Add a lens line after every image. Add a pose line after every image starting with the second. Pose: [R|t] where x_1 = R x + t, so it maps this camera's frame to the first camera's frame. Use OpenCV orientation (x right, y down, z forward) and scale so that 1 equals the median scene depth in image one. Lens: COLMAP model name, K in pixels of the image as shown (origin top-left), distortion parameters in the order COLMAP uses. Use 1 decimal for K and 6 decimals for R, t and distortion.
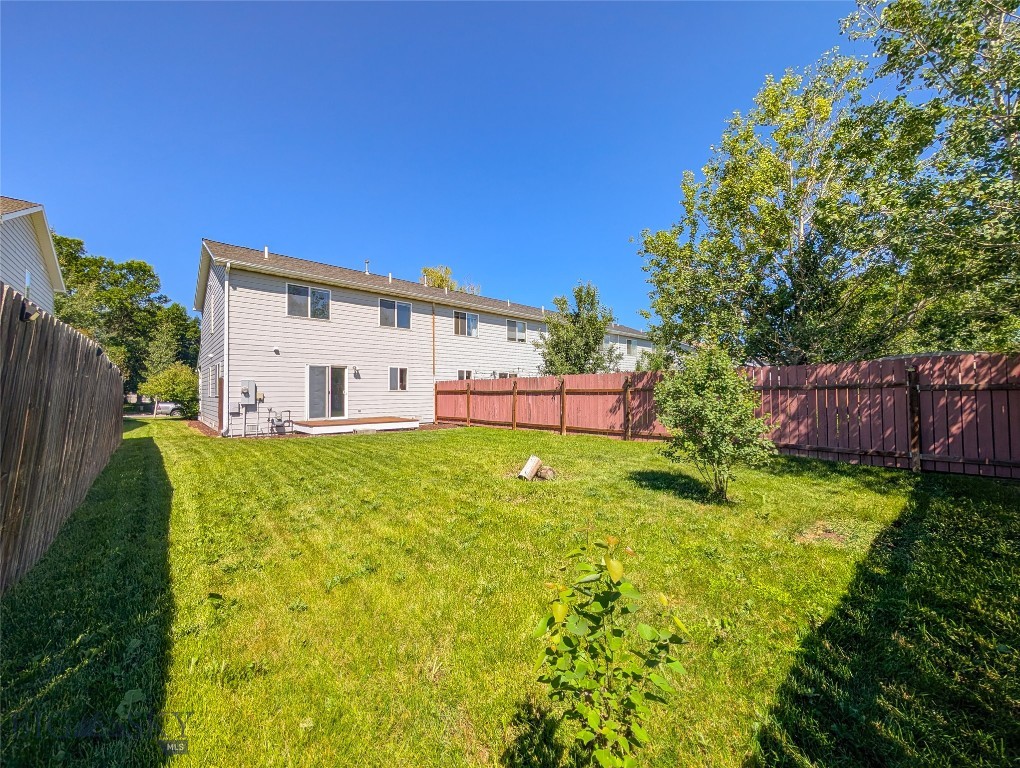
lens RADIAL K [[386.3, 0, 510.0], [0, 386.3, 384.0], [0, 0, 1]] dist [0.000107, 0.000016]
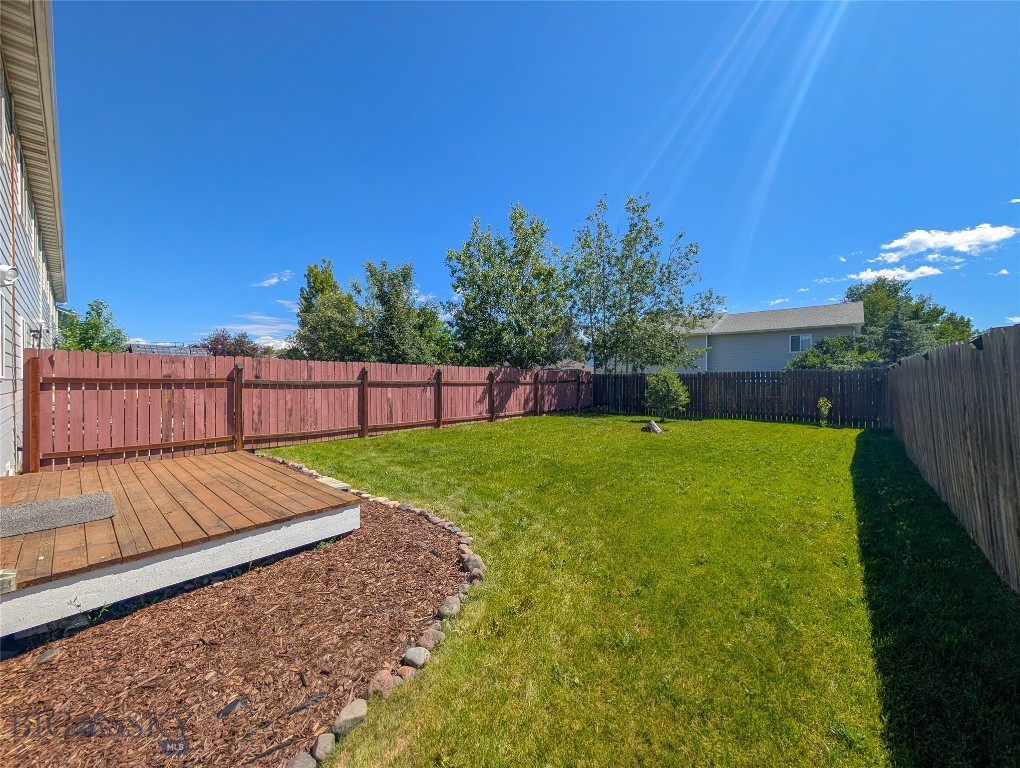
lens RADIAL K [[386.3, 0, 510.0], [0, 386.3, 384.0], [0, 0, 1]] dist [0.000107, 0.000016]
pose [[-0.106401, 0.007015, 0.994299, -0.819228], [-0.015003, 0.999850, -0.008660, 0.027294], [-0.994210, -0.015839, -0.106280, 0.941244]]
